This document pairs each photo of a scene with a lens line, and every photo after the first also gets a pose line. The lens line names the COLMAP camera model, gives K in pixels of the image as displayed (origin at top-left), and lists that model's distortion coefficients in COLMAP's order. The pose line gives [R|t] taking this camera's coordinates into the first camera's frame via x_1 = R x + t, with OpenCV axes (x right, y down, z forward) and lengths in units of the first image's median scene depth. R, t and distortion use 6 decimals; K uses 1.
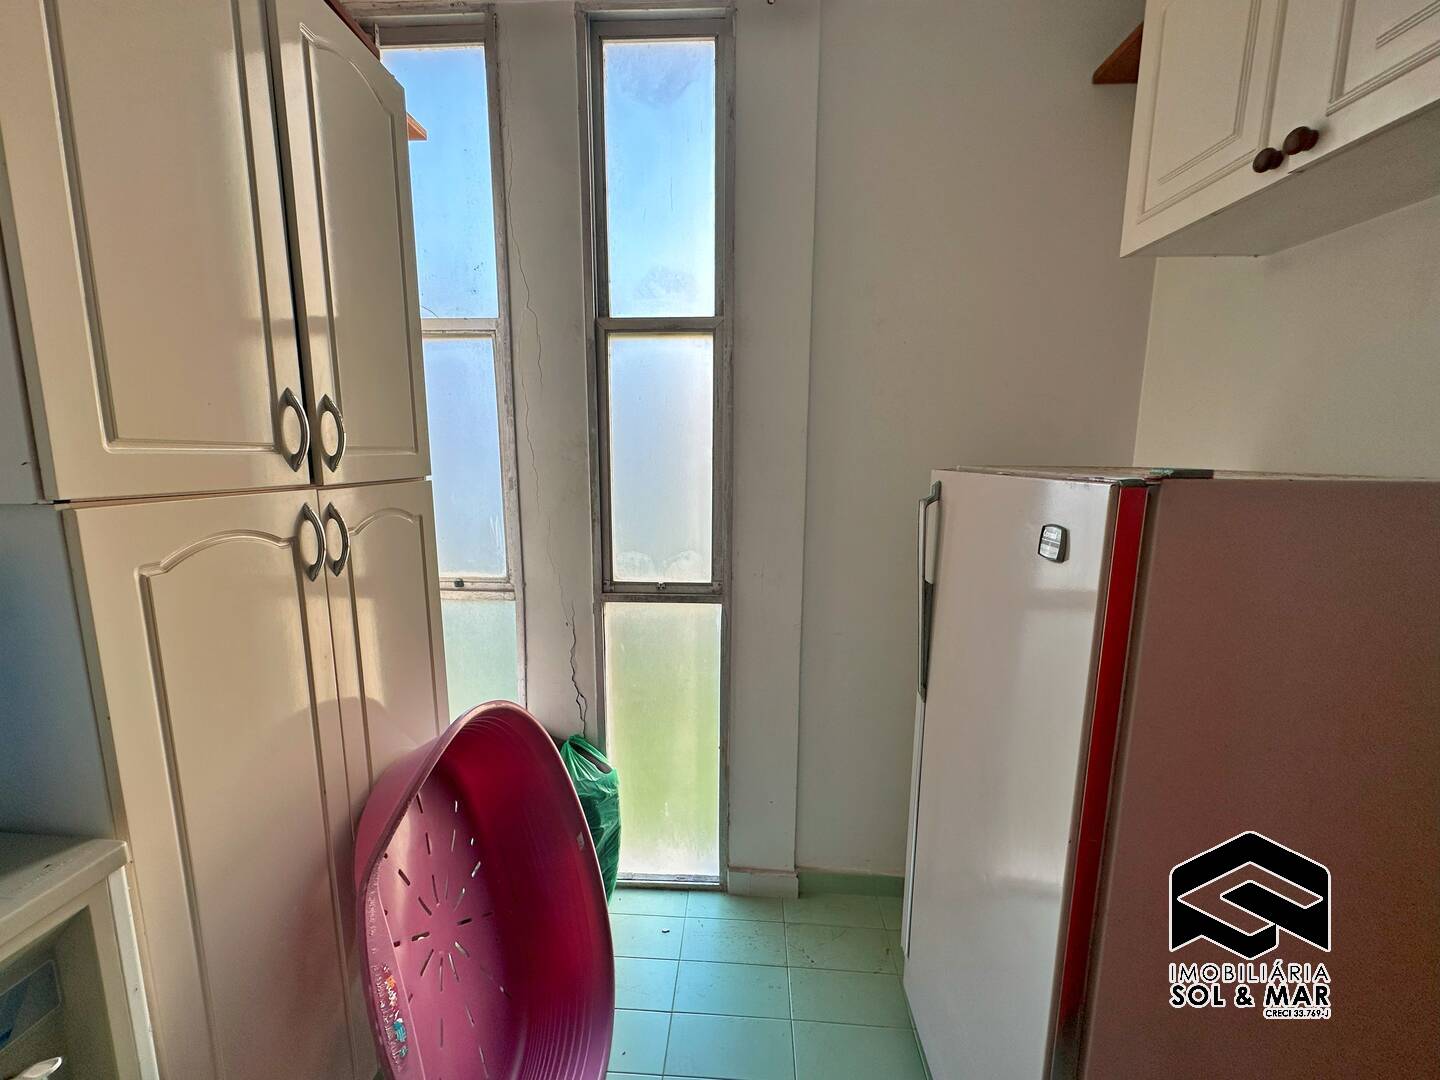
lens RADIAL K [[572.9, 0, 718.0], [0, 572.9, 540.4], [0, 0, 1]] dist [-0.002231, 0.000577]
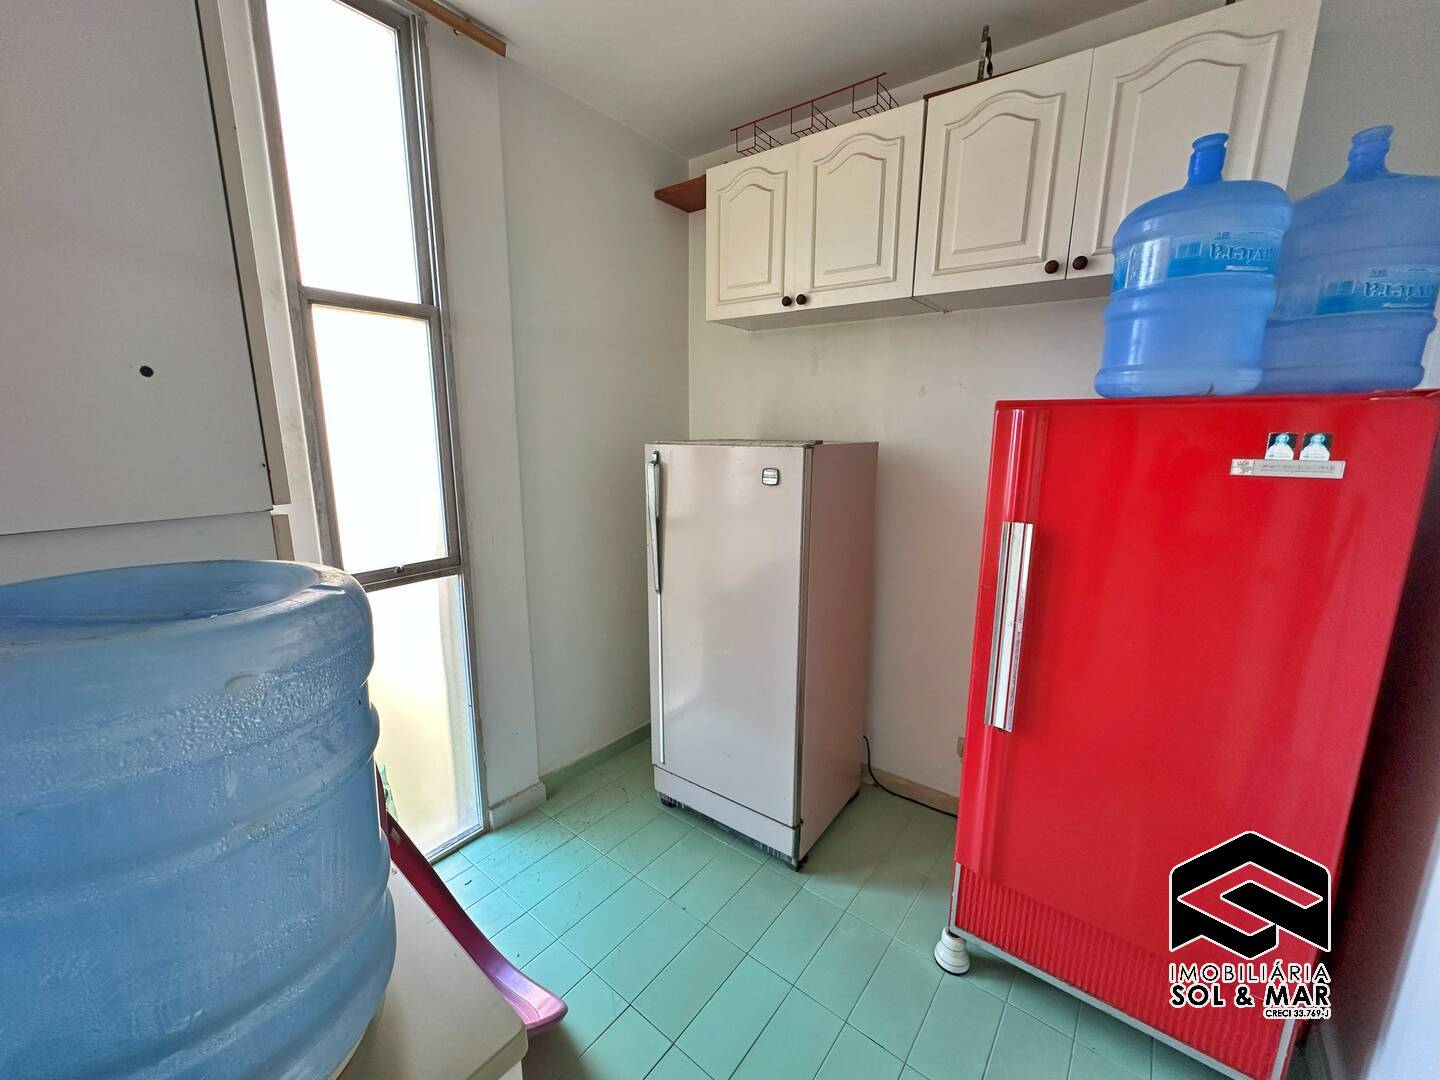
lens RADIAL K [[572.9, 0, 722.4], [0, 572.9, 538.6], [0, 0, 1]] dist [-0.002231, 0.000577]
pose [[0.578308, -0.161791, 0.799614, -0.667385], [0.126477, 0.986068, 0.108044, -0.011320], [-0.805955, 0.038650, 0.590714, -0.053753]]
